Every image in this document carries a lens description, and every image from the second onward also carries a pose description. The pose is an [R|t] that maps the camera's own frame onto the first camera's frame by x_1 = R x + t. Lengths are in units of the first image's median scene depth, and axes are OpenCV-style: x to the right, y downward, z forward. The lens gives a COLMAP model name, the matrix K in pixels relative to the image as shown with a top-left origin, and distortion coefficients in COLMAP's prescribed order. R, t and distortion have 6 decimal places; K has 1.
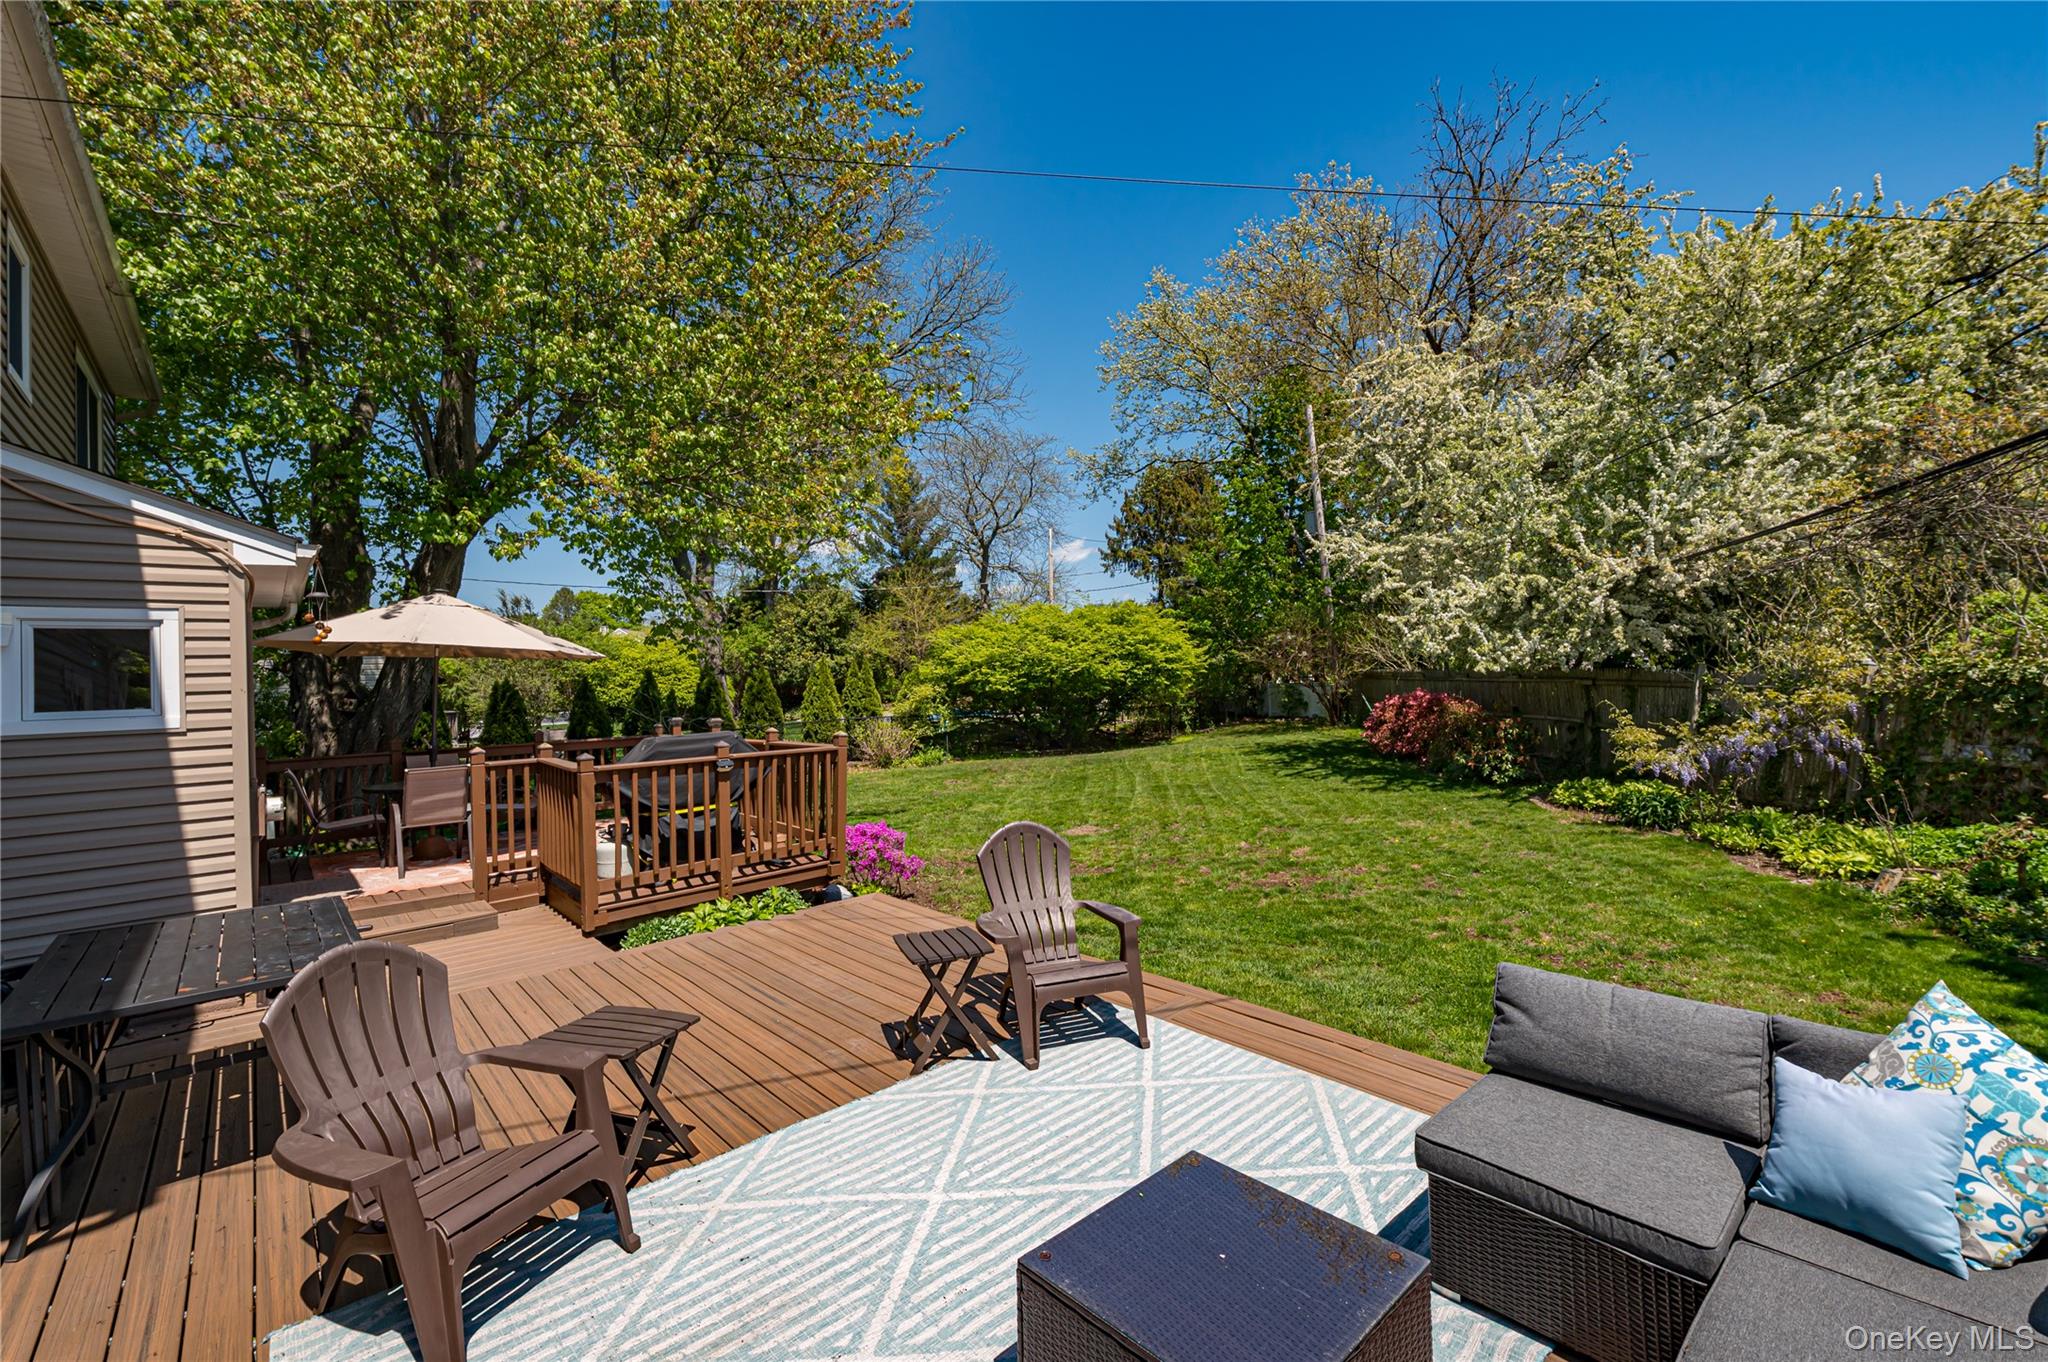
lens RADIAL K [[869.5, 0, 1029.8], [0, 869.5, 678.2], [0, 0, 1]] dist [-0.000961, -0.000176]
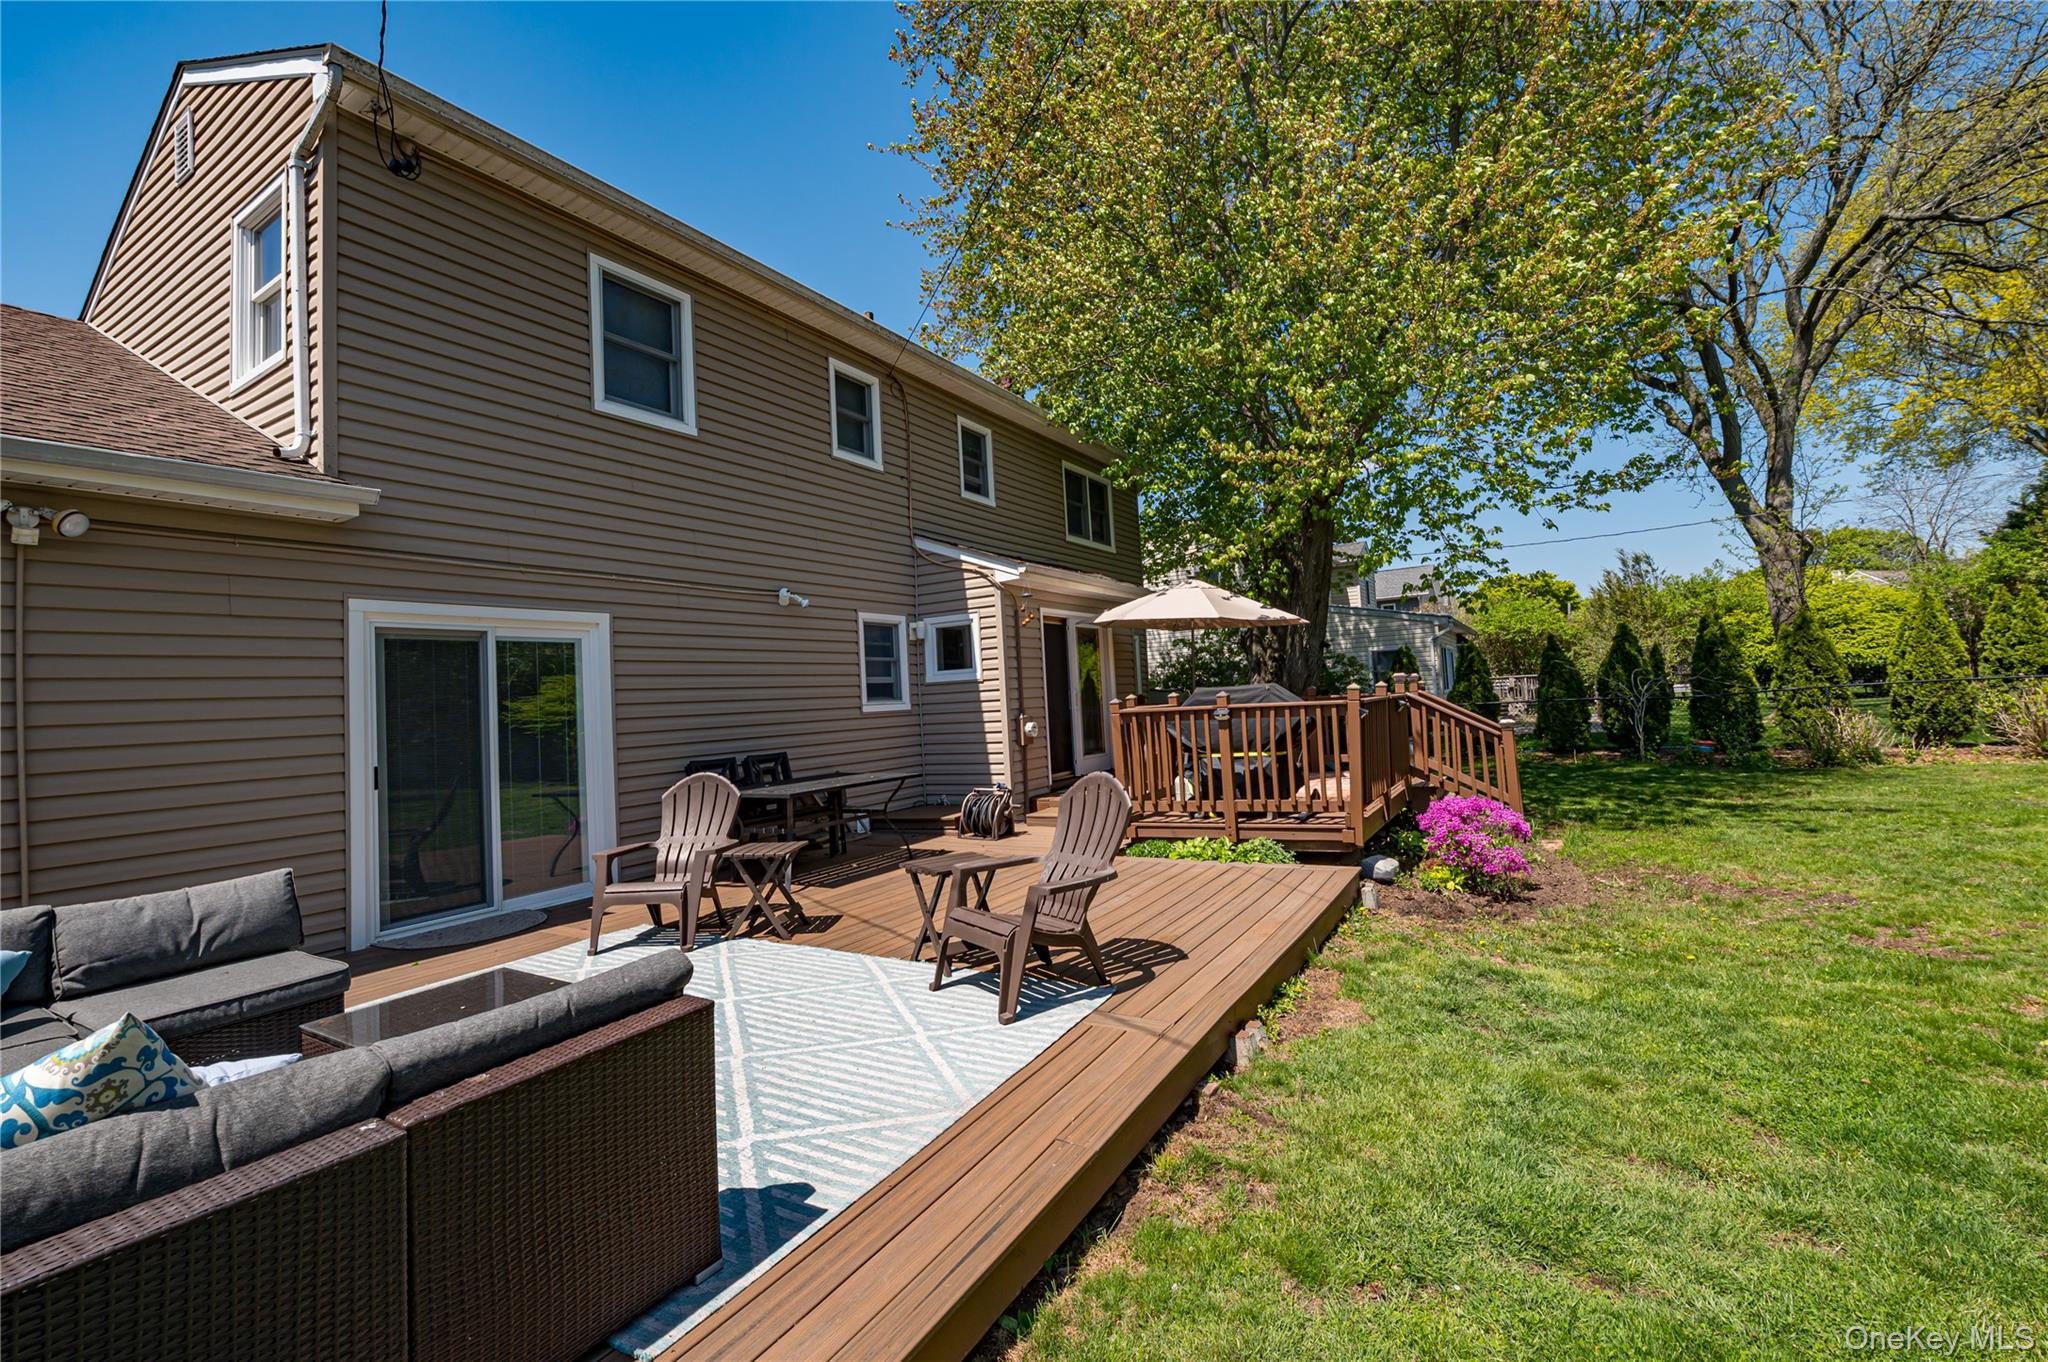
lens RADIAL K [[863.1, 0, 1024.7], [0, 863.1, 665.2], [0, 0, 1]] dist [-0.008942, -0.000061]
pose [[0.289403, -0.021231, -0.956972, 0.164210], [0.043015, 0.999032, -0.009155, 0.011100], [0.956240, -0.038515, 0.290036, 0.128927]]
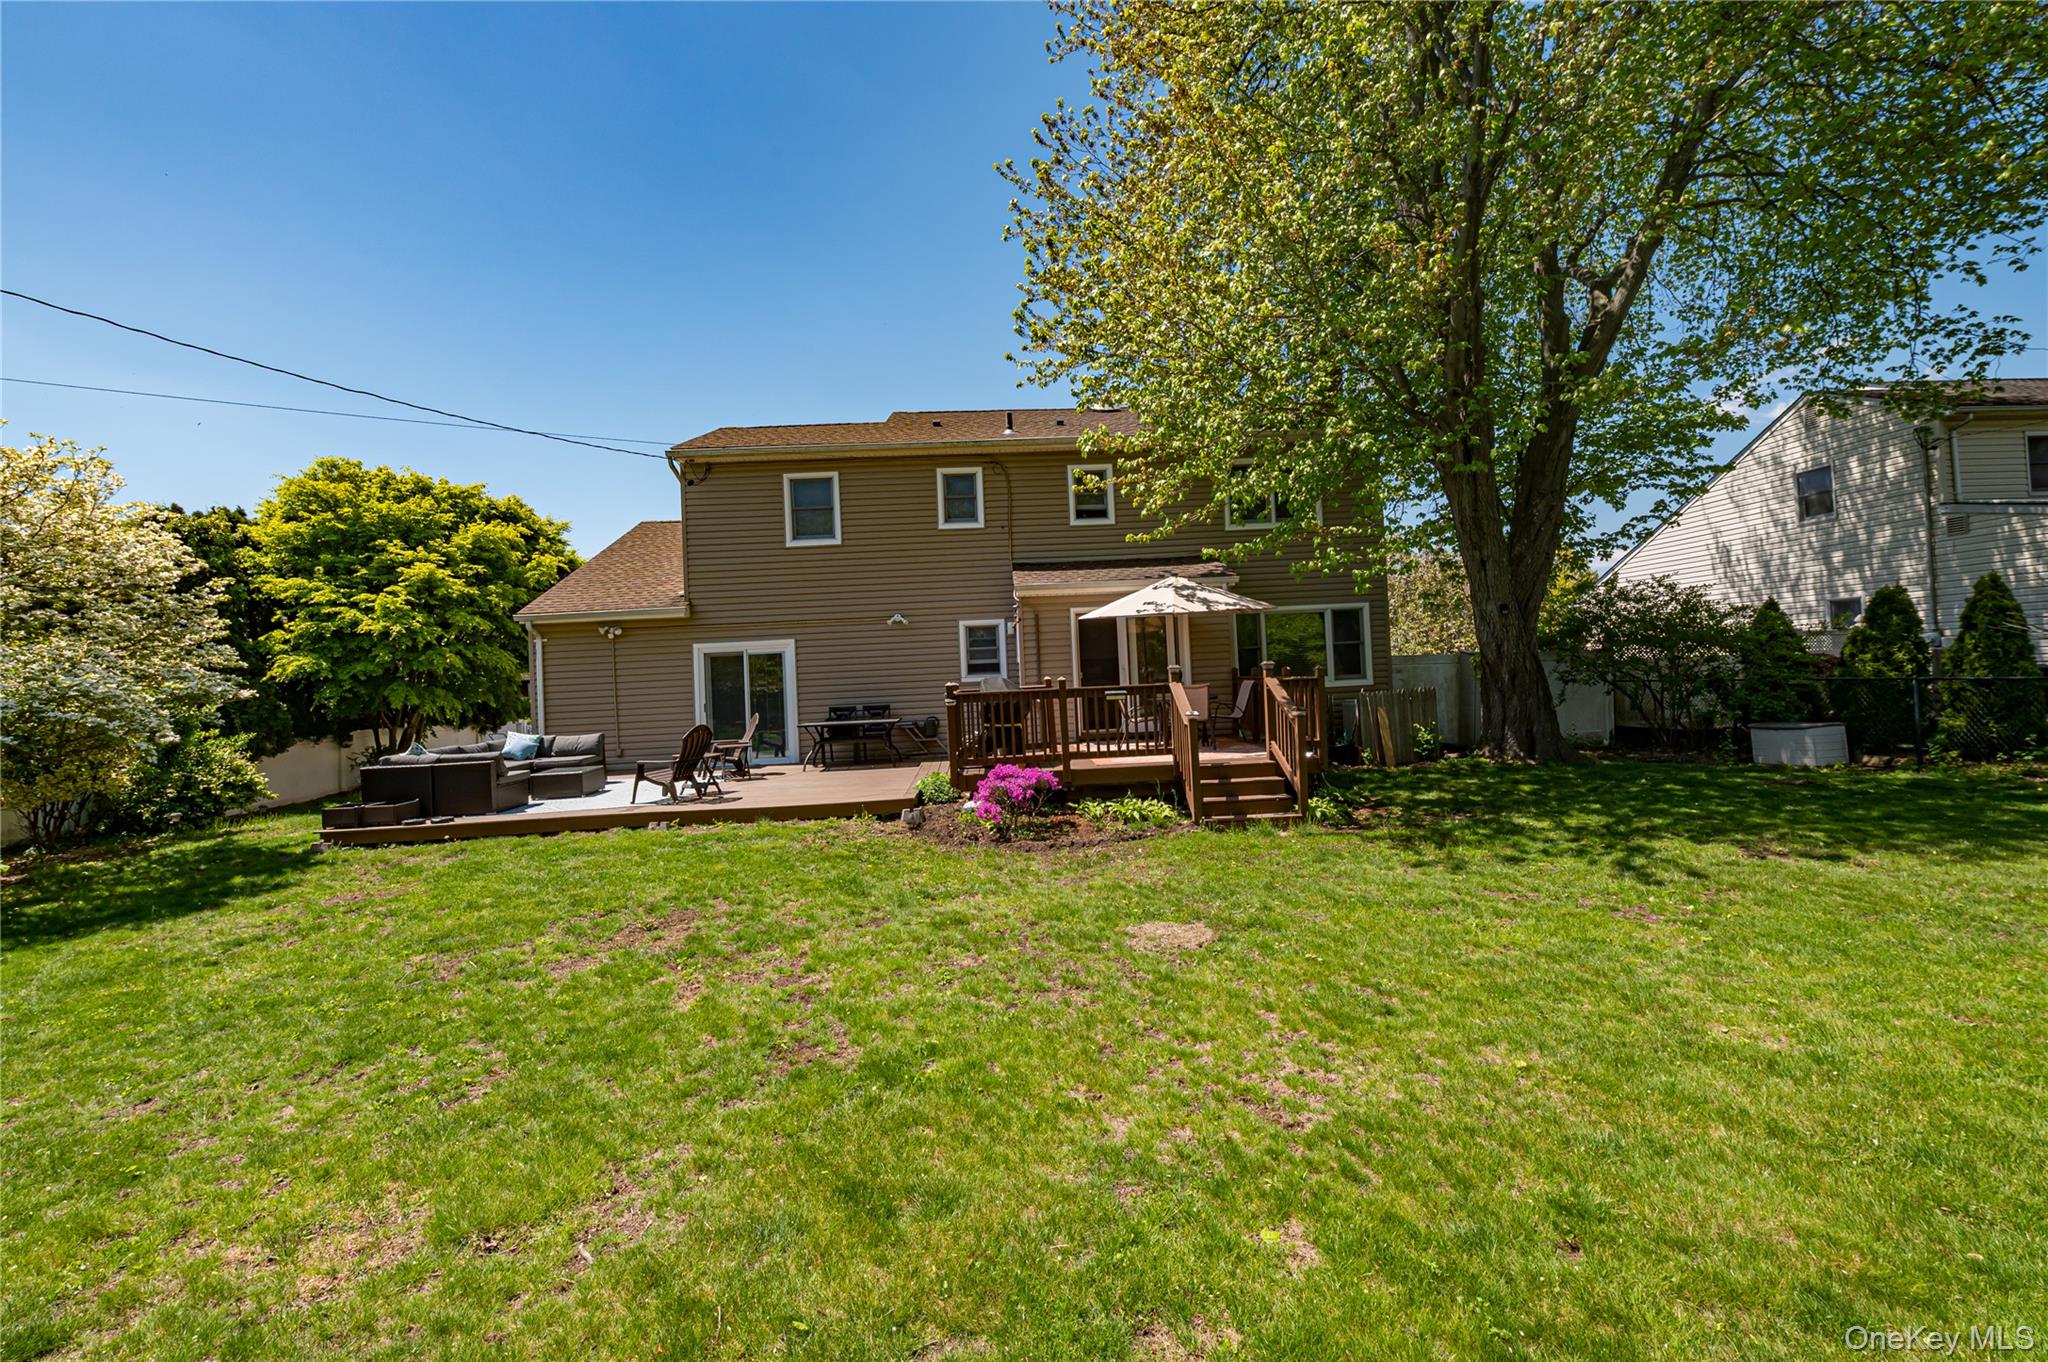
lens RADIAL K [[863.1, 0, 1024.7], [0, 863.1, 665.2], [0, 0, 1]] dist [-0.008942, -0.000061]
pose [[-0.631562, 0.051110, -0.773639, 0.233354], [0.069328, 0.997551, 0.009307, 0.010280], [0.772219, -0.047757, -0.633558, 0.604420]]
